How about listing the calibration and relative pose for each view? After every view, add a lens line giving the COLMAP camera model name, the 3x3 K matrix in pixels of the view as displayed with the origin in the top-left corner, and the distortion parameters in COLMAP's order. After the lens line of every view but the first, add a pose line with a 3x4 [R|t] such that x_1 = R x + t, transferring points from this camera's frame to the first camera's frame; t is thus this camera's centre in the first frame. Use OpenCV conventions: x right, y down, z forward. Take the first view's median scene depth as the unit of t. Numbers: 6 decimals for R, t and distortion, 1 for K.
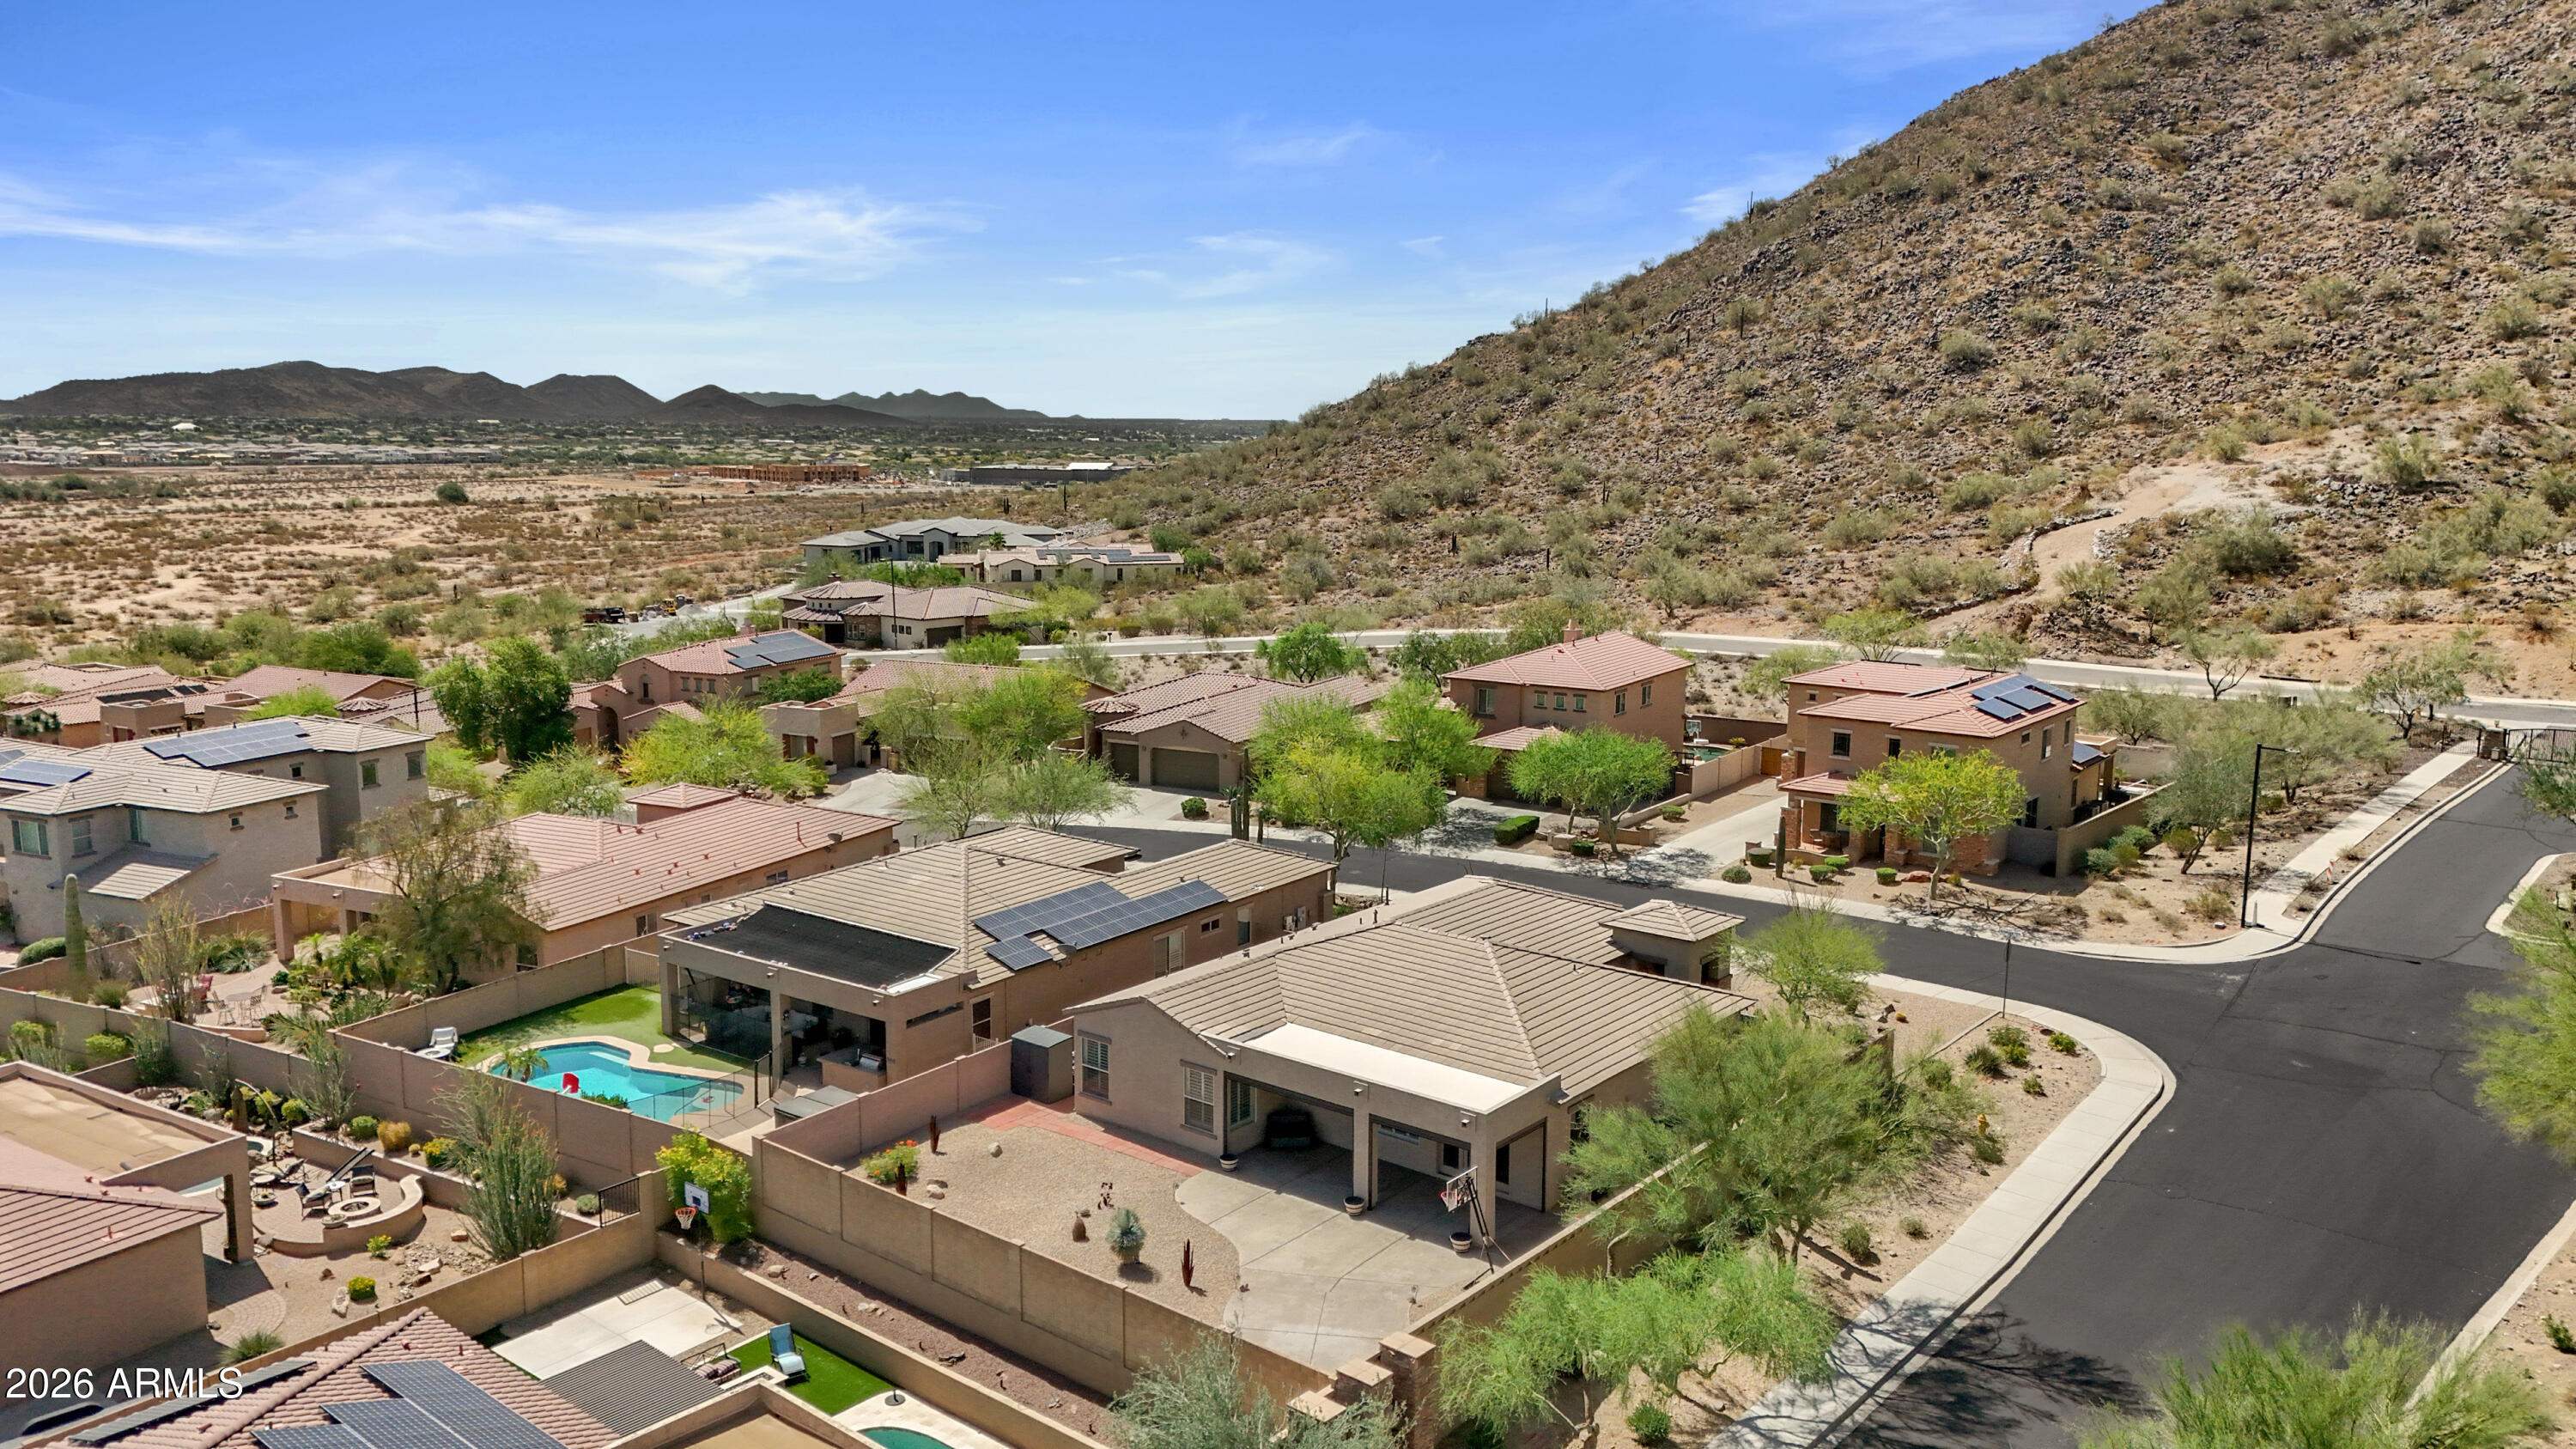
lens RADIAL K [[1888.2, 0, 1288.0], [0, 1888.2, 724.5], [0, 0, 1]] dist [0.085020, -0.048194]
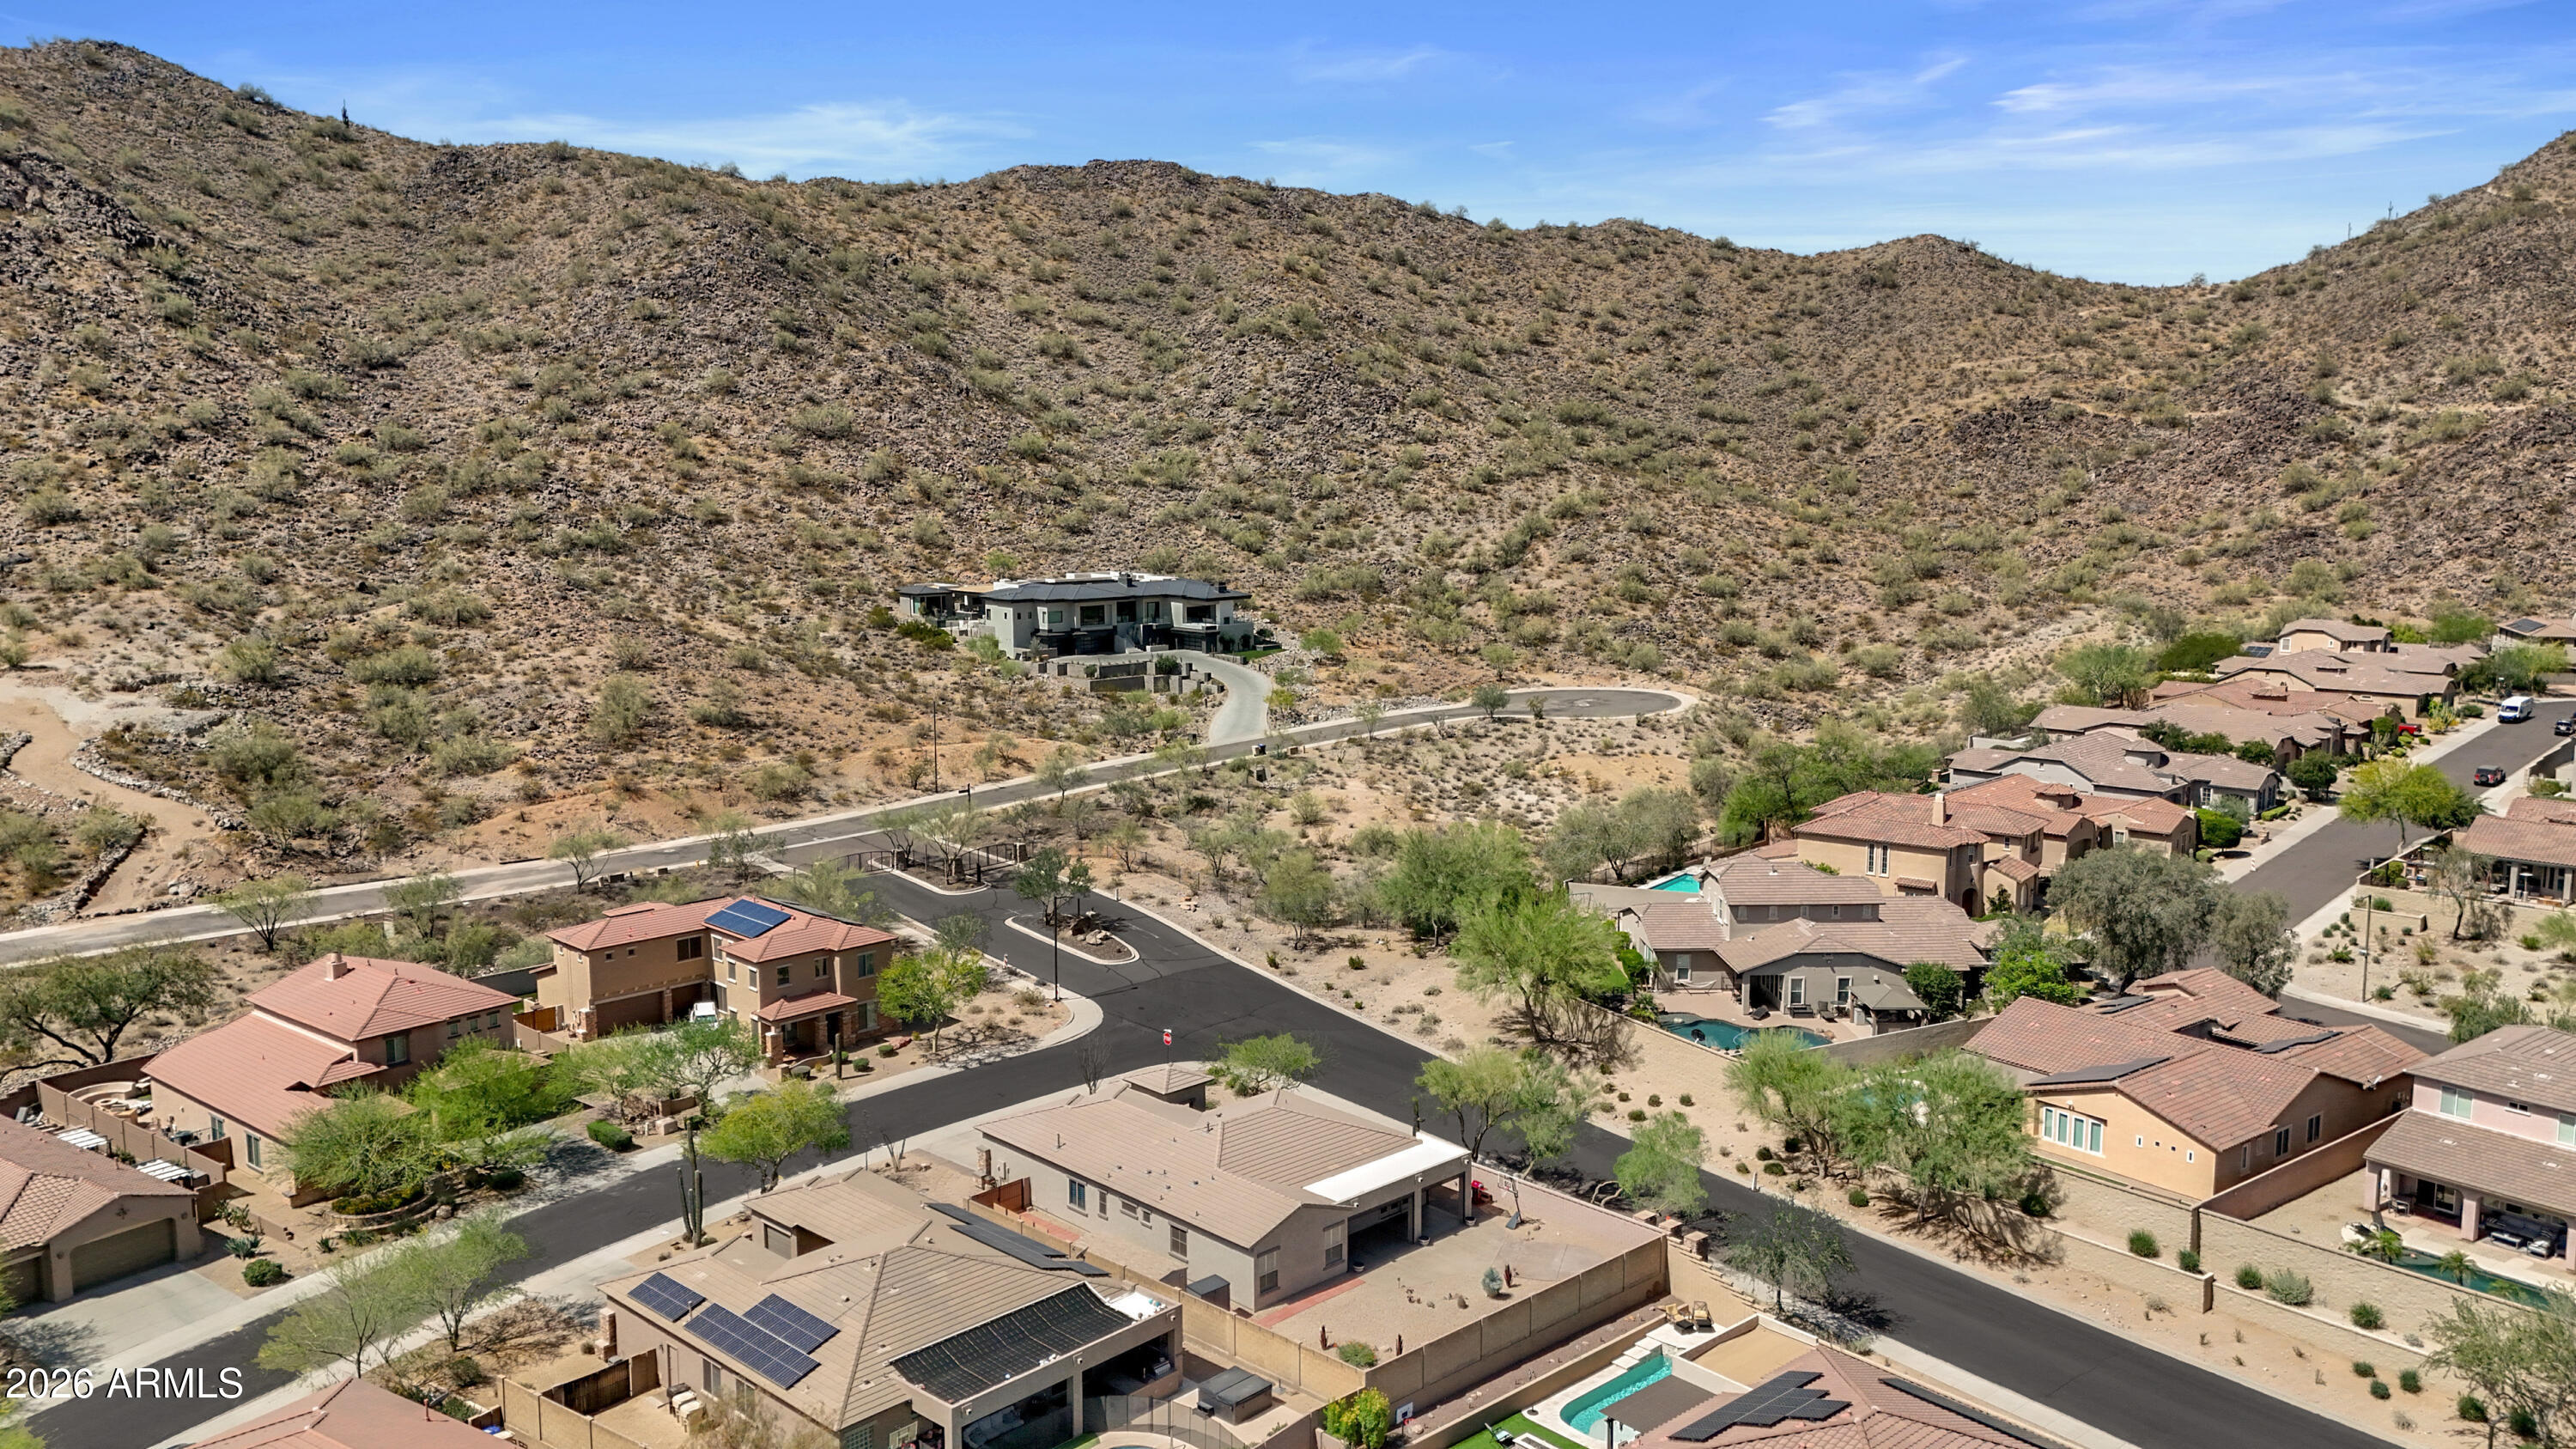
lens RADIAL K [[1875.6, 0, 1294.8], [0, 1875.6, 727.4], [0, 0, 1]] dist [0.089330, -0.072716]
pose [[0.126186, -0.144512, 0.981424, -0.464290], [0.165329, 0.978559, 0.122833, -0.130178], [-0.978133, 0.146758, 0.147372, 0.212870]]
